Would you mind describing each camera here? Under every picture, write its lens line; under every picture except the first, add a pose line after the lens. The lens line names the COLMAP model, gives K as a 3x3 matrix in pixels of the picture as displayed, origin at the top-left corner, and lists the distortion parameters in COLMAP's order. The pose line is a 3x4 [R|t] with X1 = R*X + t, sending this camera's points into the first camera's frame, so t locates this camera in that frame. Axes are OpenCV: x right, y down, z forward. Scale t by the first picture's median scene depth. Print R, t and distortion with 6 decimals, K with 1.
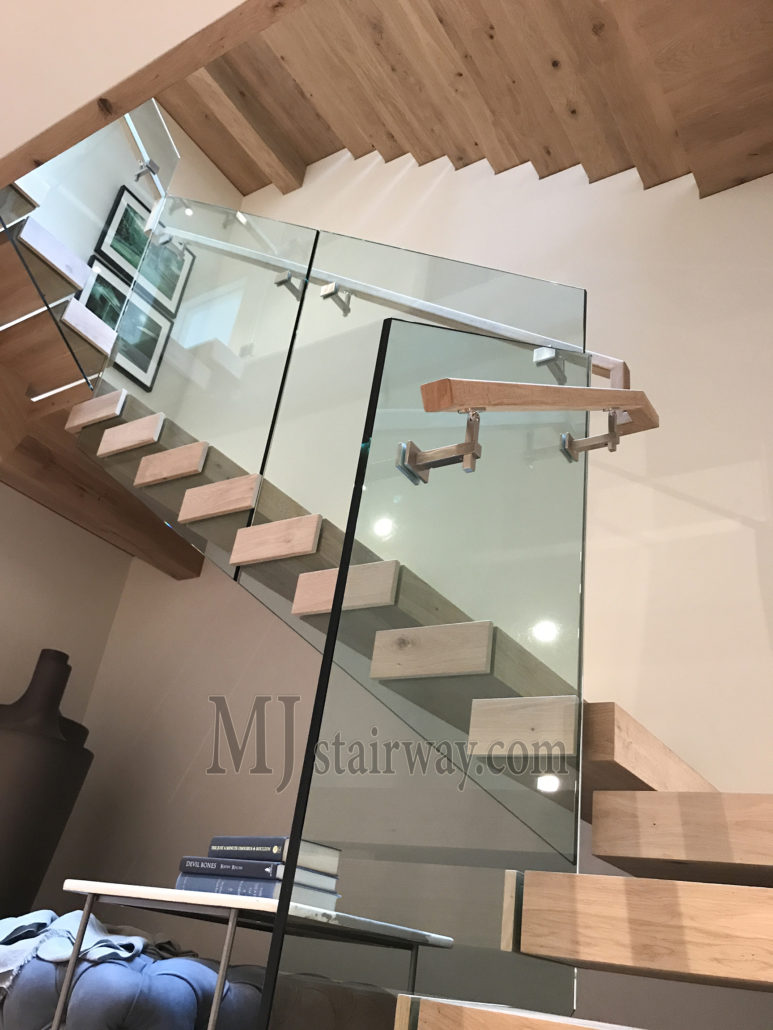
lens RADIAL K [[847.6, 0, 386.5], [0, 847.6, 515.0], [0, 0, 1]] dist [0.035324, 0.001074]
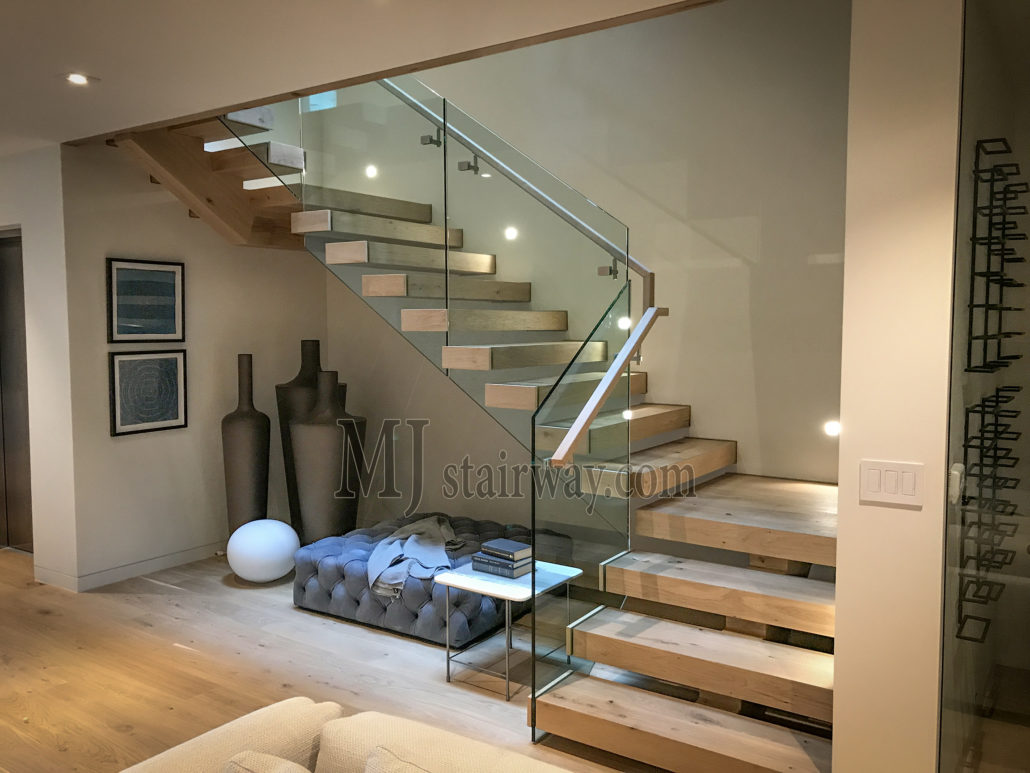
lens RADIAL K [[832.7, 0, 515.0], [0, 832.7, 386.5], [0, 0, 1]] dist [0.002424, 0.000302]
pose [[0.991332, -0.128581, -0.026994, 0.009374], [0.122928, 0.835226, 0.535991, -0.822267], [-0.046372, -0.534663, 0.843792, -0.499944]]
